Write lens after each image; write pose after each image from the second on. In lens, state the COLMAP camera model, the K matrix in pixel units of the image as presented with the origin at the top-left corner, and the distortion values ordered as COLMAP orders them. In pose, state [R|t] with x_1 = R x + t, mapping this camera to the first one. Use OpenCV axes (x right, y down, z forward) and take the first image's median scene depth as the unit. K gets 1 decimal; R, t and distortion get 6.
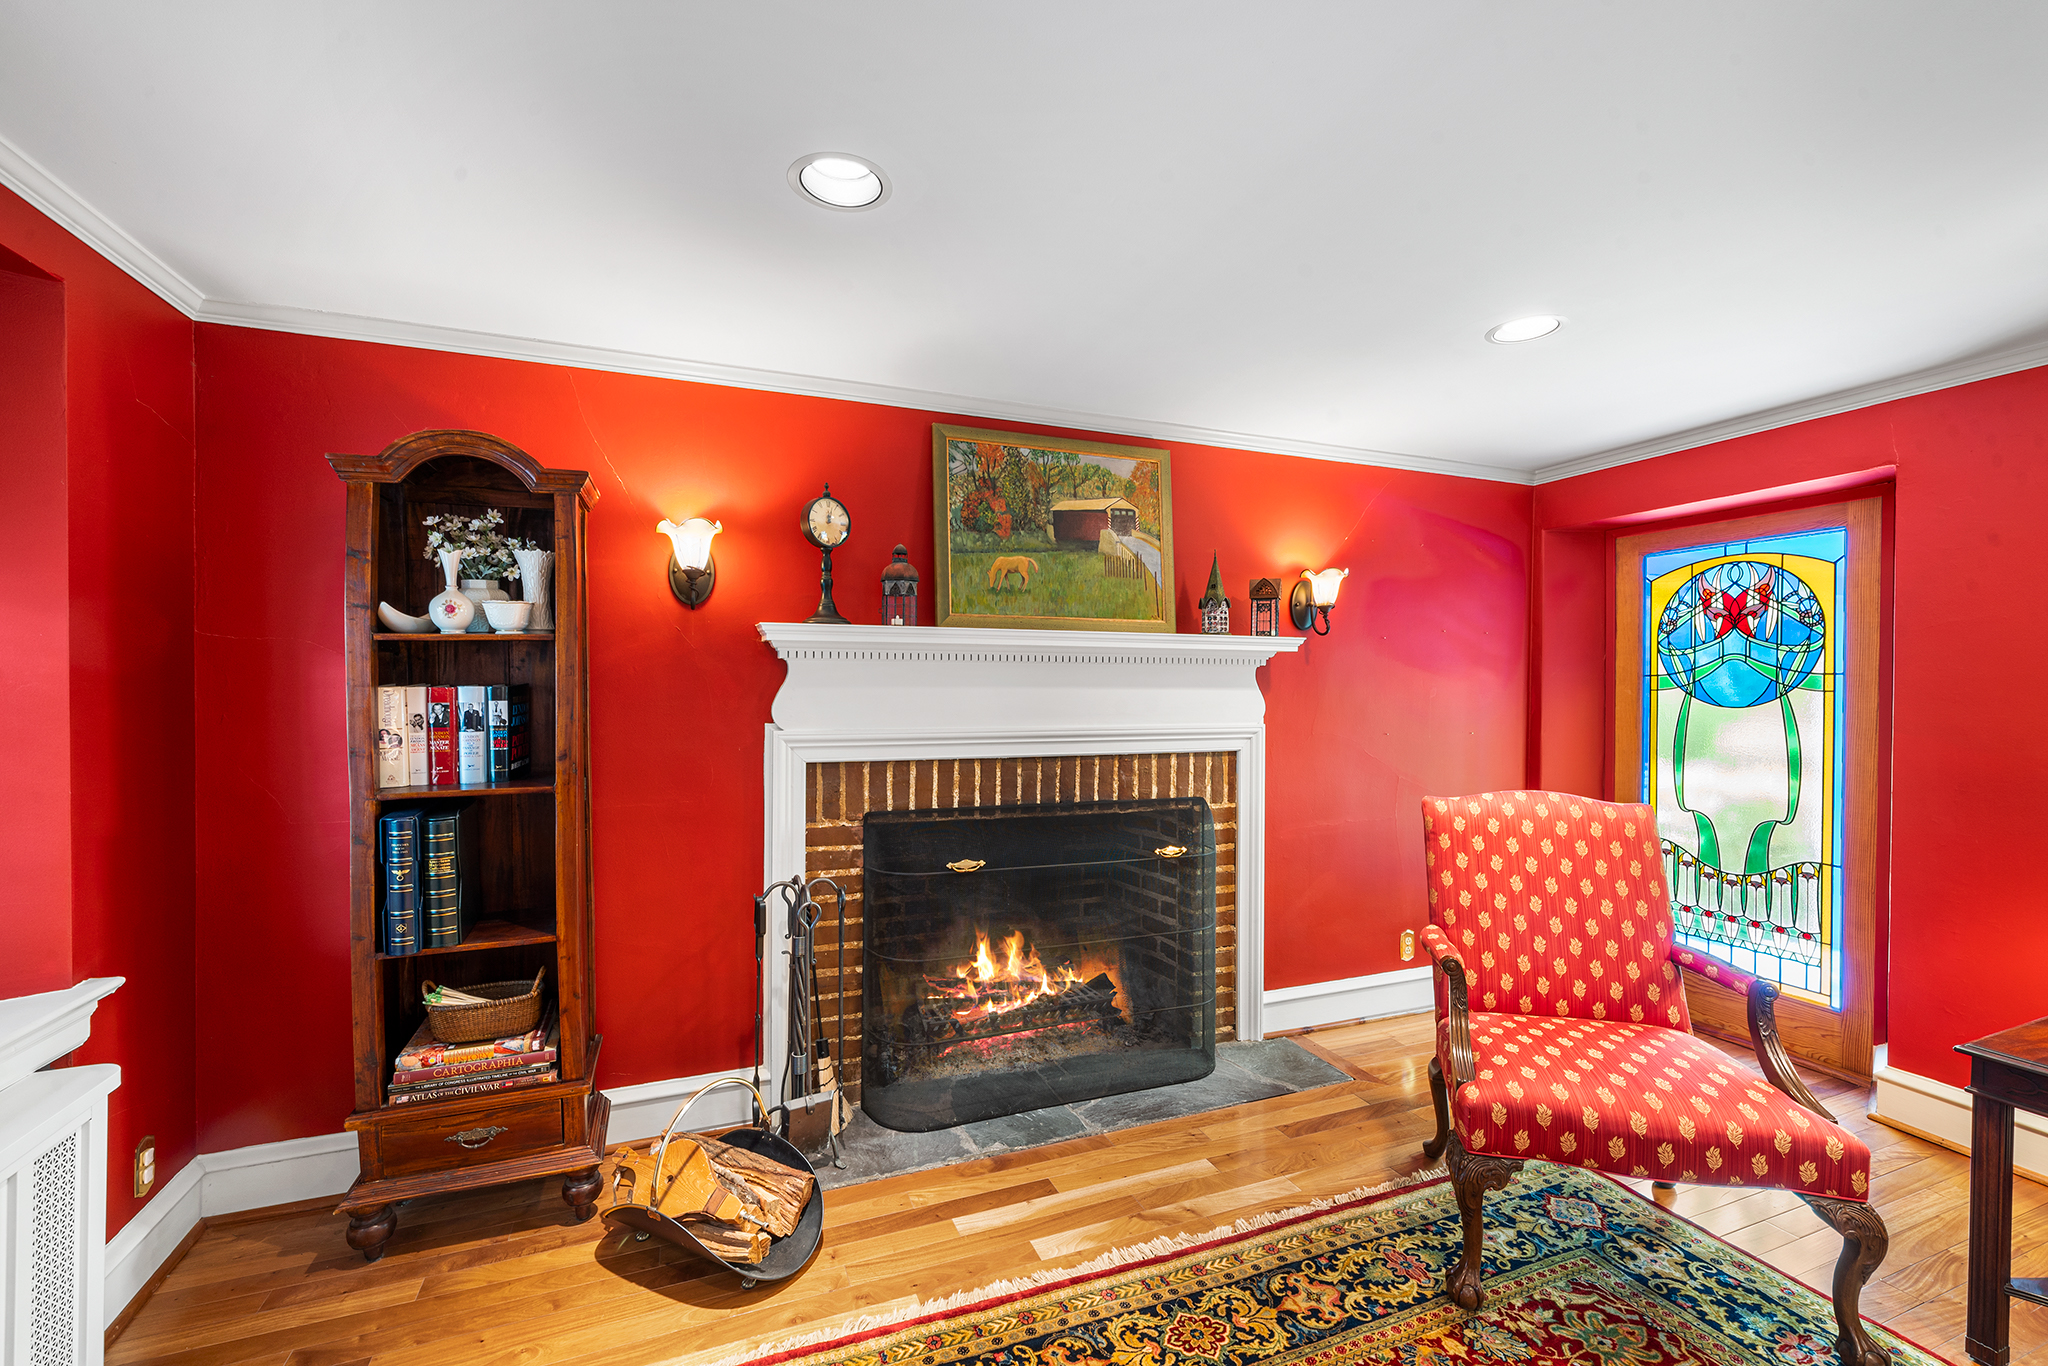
lens RADIAL K [[824.9, 0, 995.6], [0, 824.9, 697.3], [0, 0, 1]] dist [-0.004001, 0.000506]
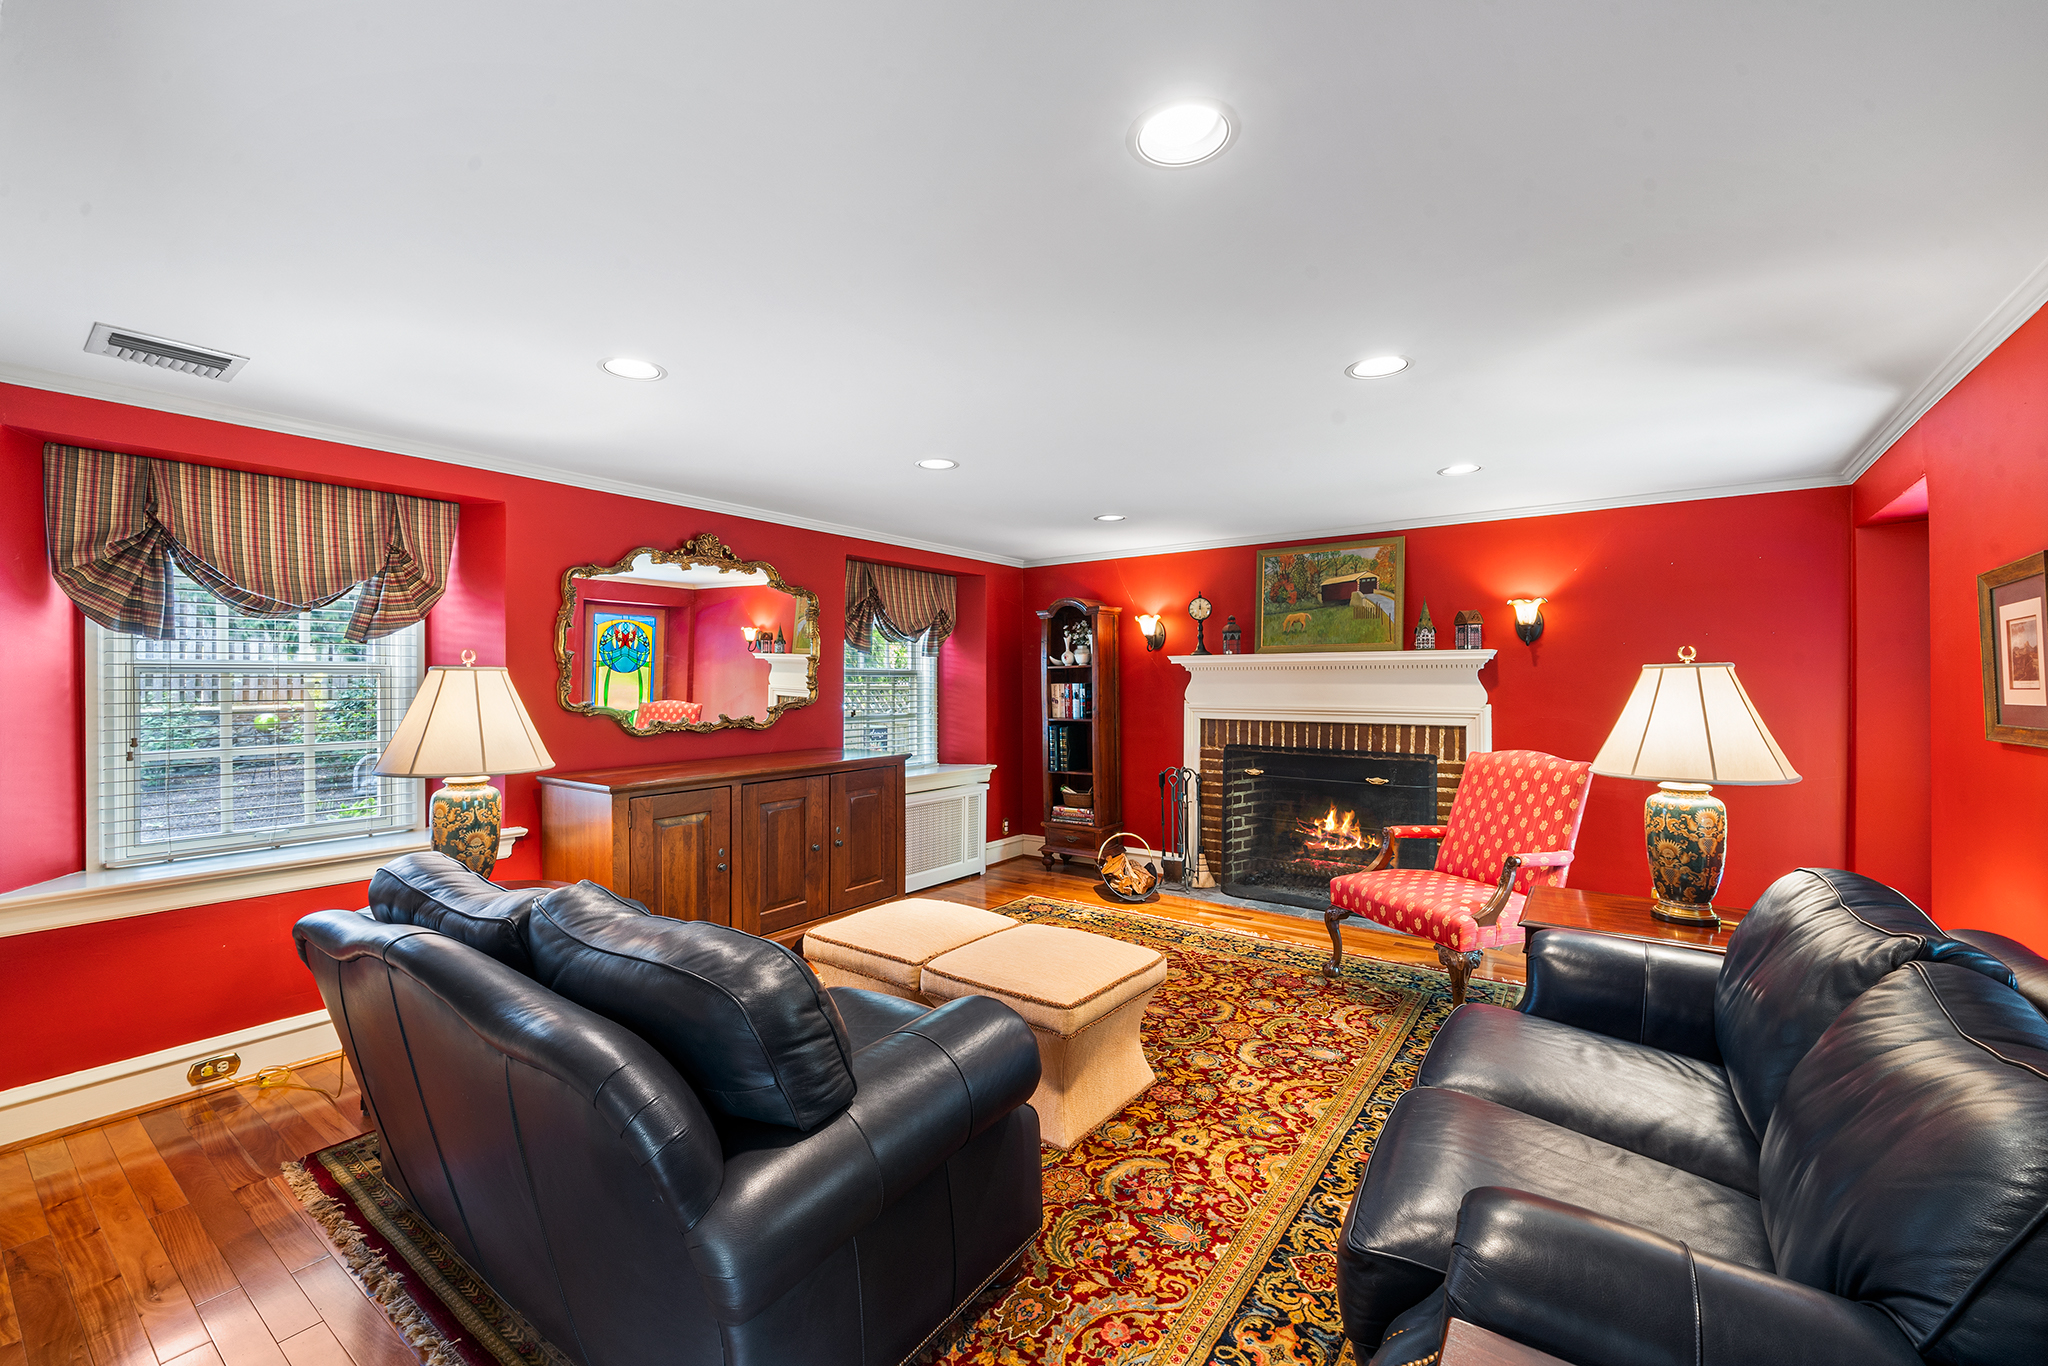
lens RADIAL K [[824.9, 0, 1029.1], [0, 824.9, 686.0], [0, 0, 1]] dist [-0.004001, 0.000506]
pose [[0.549035, -0.000189, -0.835799, 1.283544], [-0.011331, 0.999906, -0.007670, 0.014649], [0.835722, 0.013682, 0.548982, -0.544287]]
